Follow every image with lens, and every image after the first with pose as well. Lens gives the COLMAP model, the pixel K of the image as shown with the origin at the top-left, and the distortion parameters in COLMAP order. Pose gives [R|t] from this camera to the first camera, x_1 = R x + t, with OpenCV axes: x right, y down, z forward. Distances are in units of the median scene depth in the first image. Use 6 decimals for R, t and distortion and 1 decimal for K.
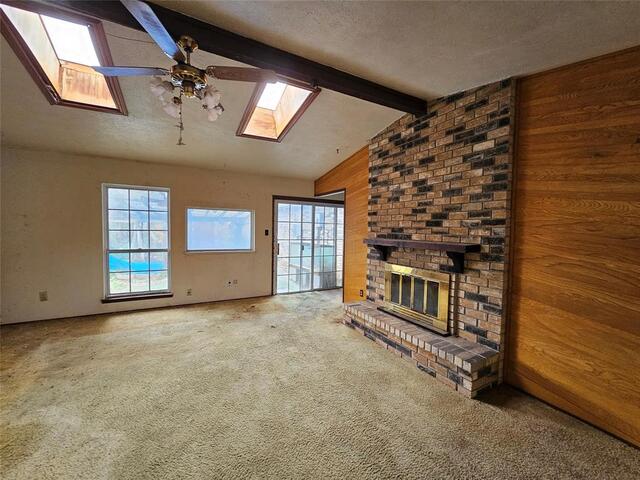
lens RADIAL K [[262.9, 0, 322.7], [0, 262.9, 238.5], [0, 0, 1]] dist [-0.001364, 0.001055]
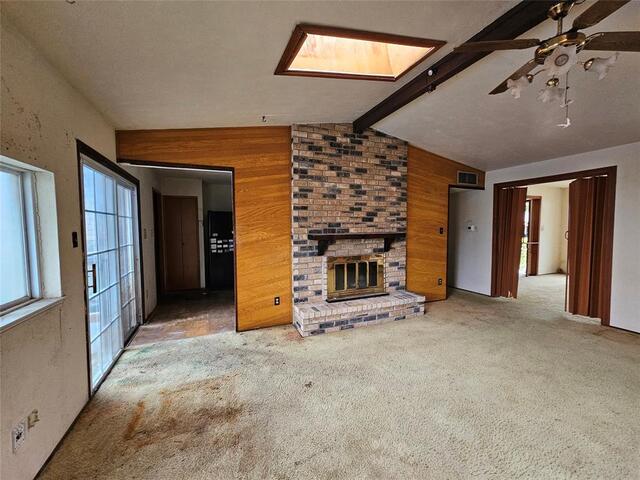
lens RADIAL K [[262.9, 0, 323.0], [0, 262.9, 238.9], [0, 0, 1]] dist [-0.001364, 0.001055]
pose [[0.102376, -0.068382, 0.992393, -0.897679], [0.046621, 0.996868, 0.063881, -0.051387], [-0.993653, 0.039726, 0.105244, 1.028708]]
